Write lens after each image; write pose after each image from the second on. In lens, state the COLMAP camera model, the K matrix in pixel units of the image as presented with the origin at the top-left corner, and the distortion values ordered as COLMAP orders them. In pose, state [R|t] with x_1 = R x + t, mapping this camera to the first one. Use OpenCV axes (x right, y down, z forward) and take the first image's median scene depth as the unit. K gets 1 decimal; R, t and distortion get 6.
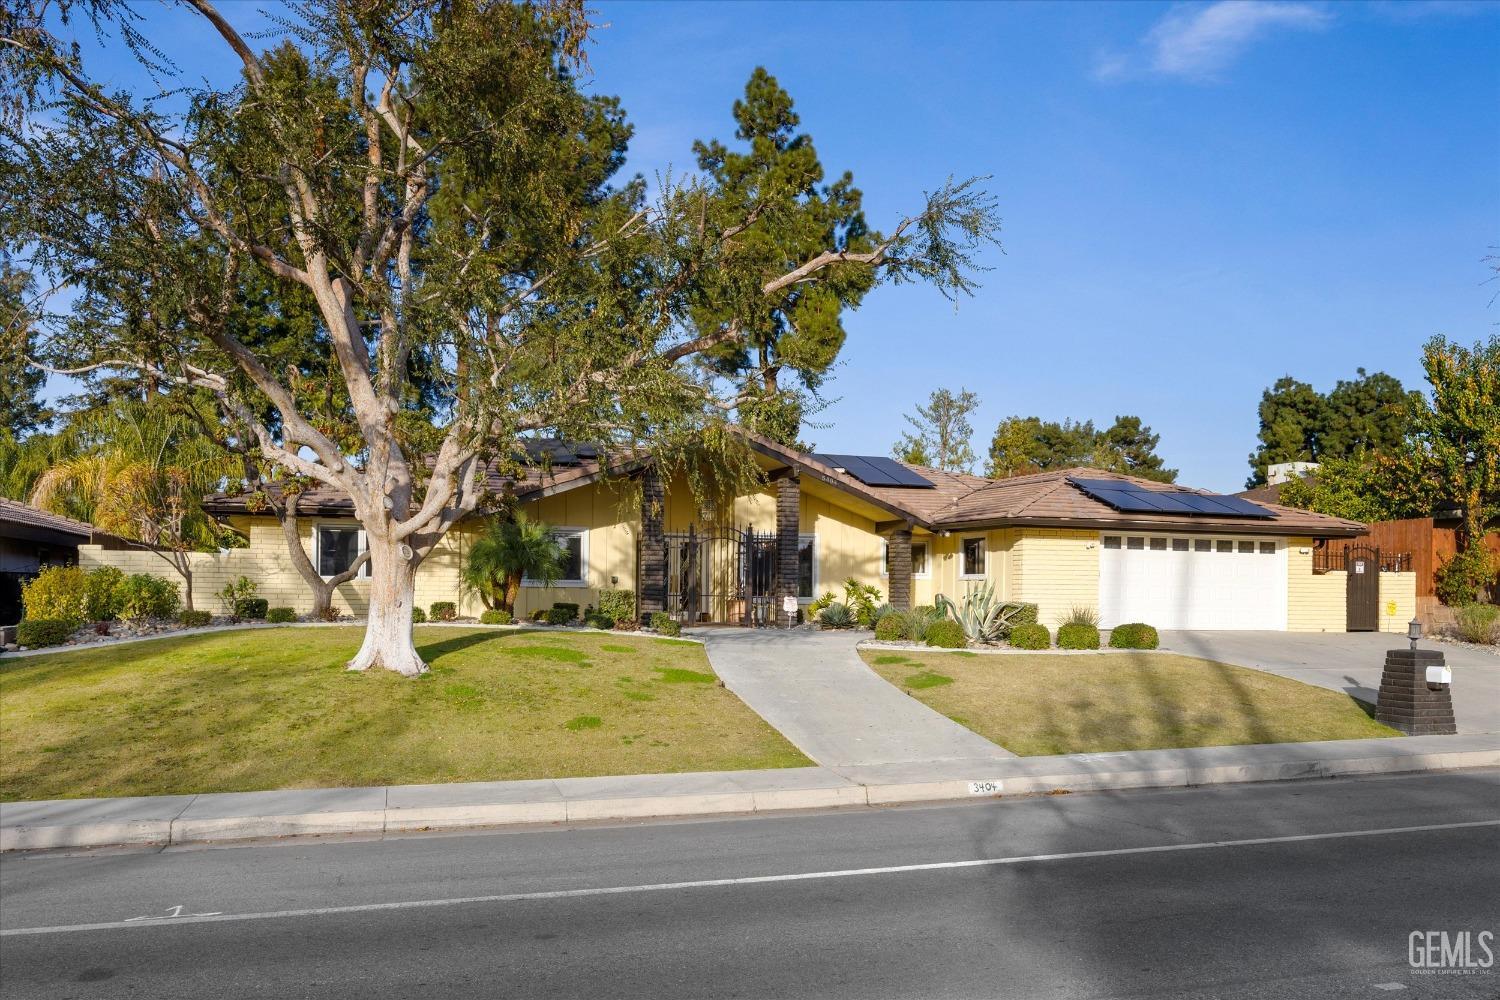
lens RADIAL K [[770.8, 0, 750.0], [0, 770.8, 500.0], [0, 0, 1]] dist [-0.000335, 0.000246]
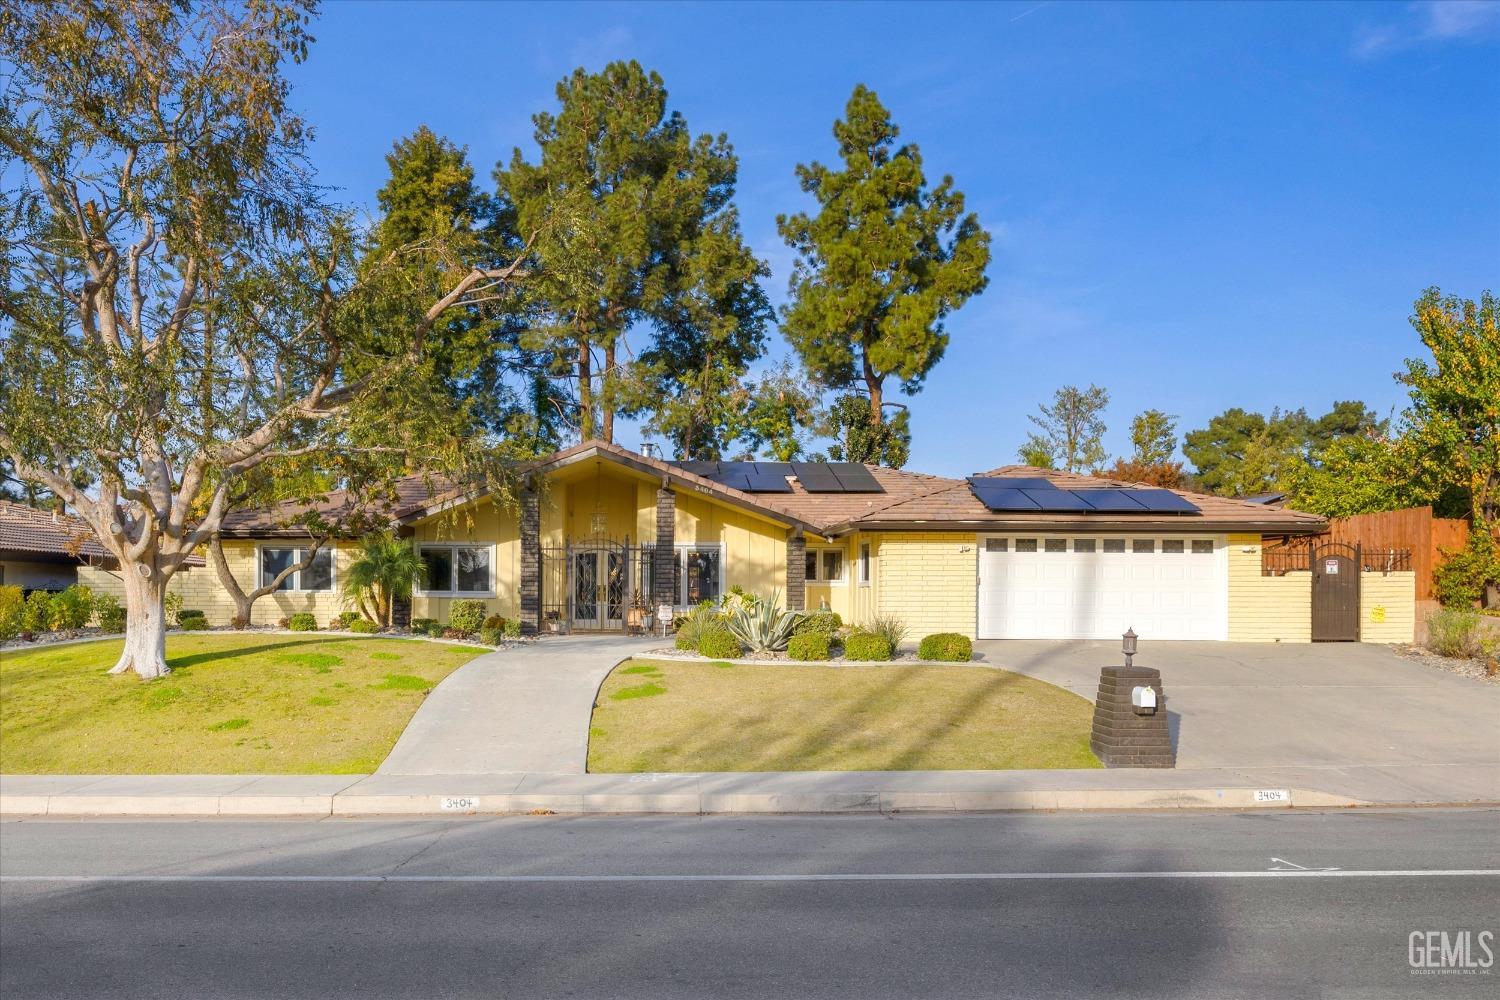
lens RADIAL K [[741.8, 0, 751.0], [0, 741.8, 506.5], [0, 0, 1]] dist [-0.001838, -0.000520]
pose [[0.976373, -0.034358, -0.213344, 0.341157], [0.033126, 0.999407, -0.009345, 0.006624], [0.213539, 0.002057, 0.976932, 0.061563]]
